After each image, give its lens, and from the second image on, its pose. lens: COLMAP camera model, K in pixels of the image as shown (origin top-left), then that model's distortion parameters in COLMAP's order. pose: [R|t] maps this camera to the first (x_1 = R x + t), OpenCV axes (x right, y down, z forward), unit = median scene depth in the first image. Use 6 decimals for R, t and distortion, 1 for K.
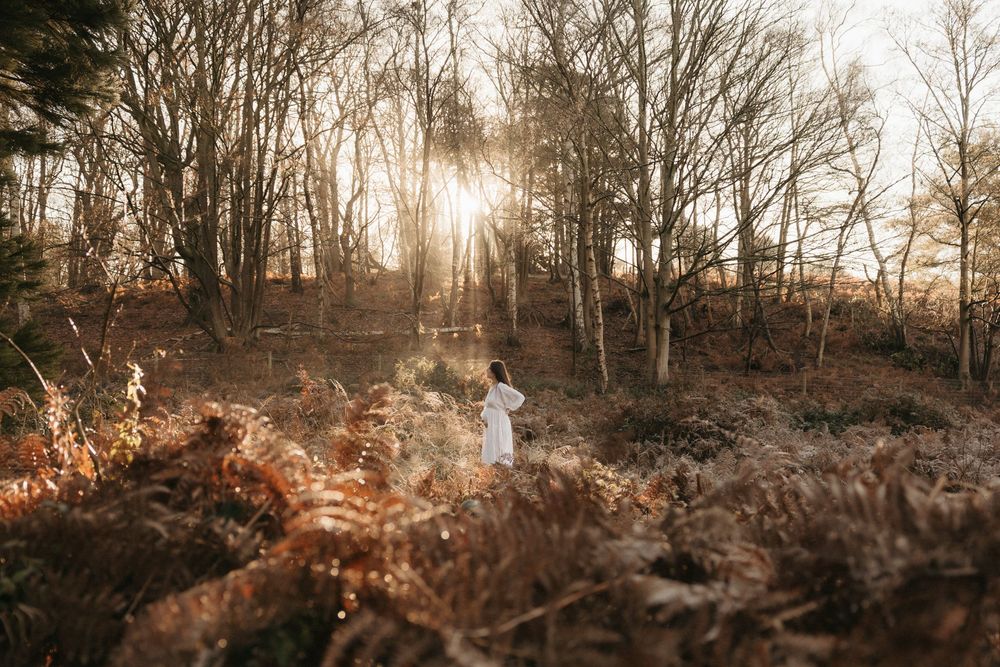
lens RADIAL K [[1193.1, 0, 500.8], [0, 1193.1, 300.8], [0, 0, 1]] dist [-0.004509, 0.061127]
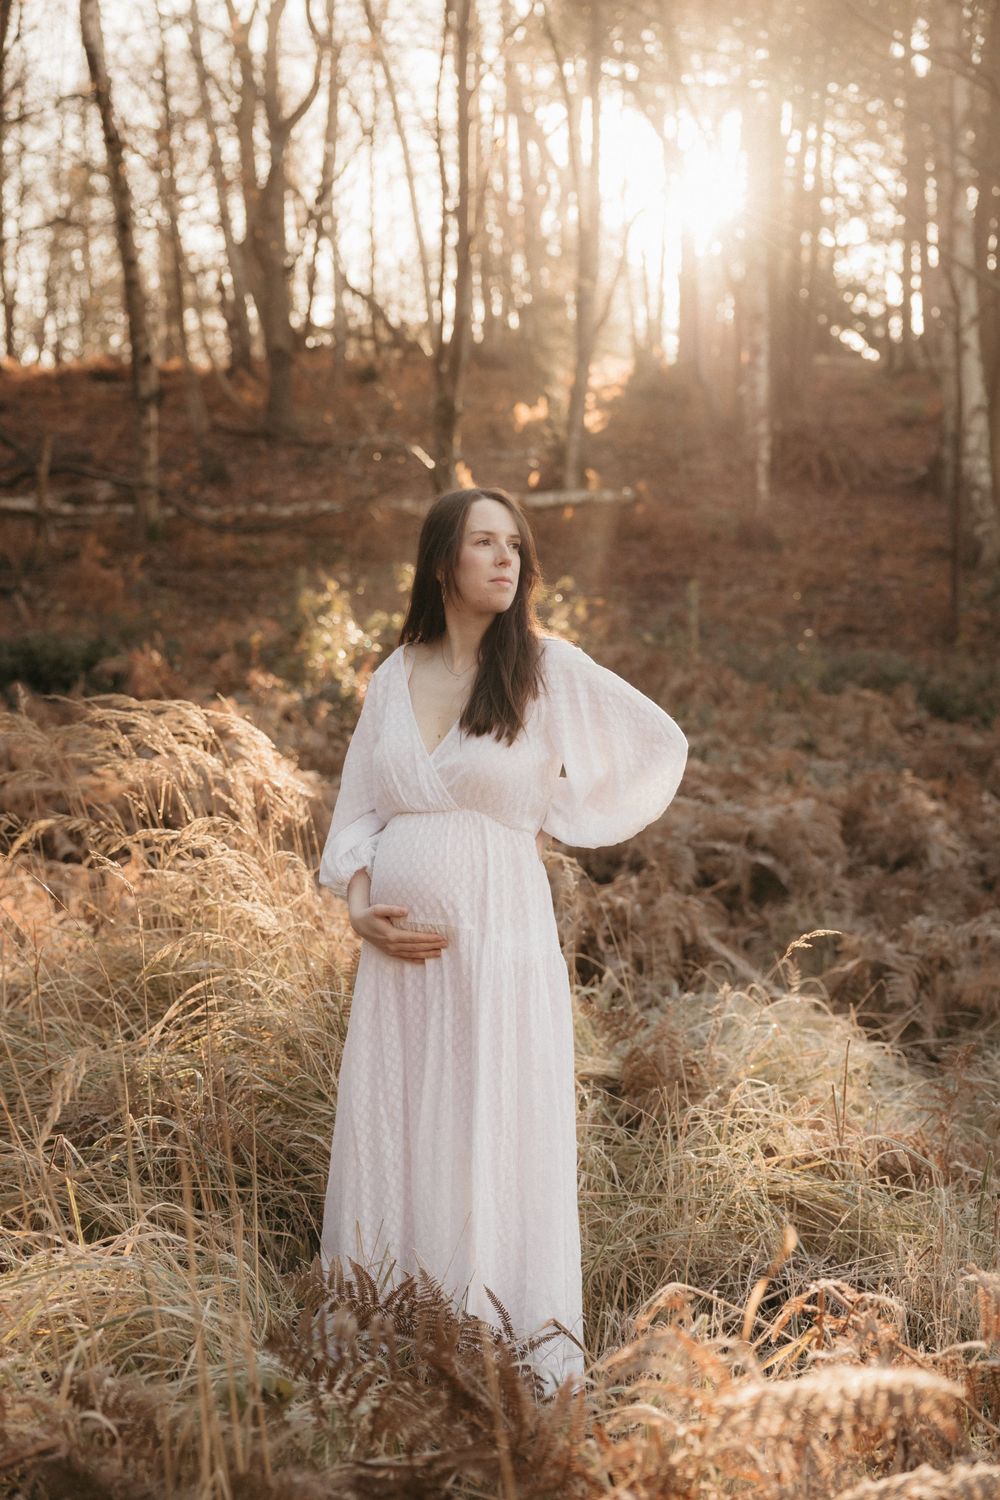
lens RADIAL K [[1789.7, 0, 500.9], [0, 1789.7, 721.0], [0, 0, 1]] dist [-0.004509, 0.061127]
pose [[0.983928, 0.013942, -0.178019, 0.028826], [0.003484, 0.995258, 0.097203, 0.037158], [0.178530, -0.096261, 0.979214, 0.521035]]
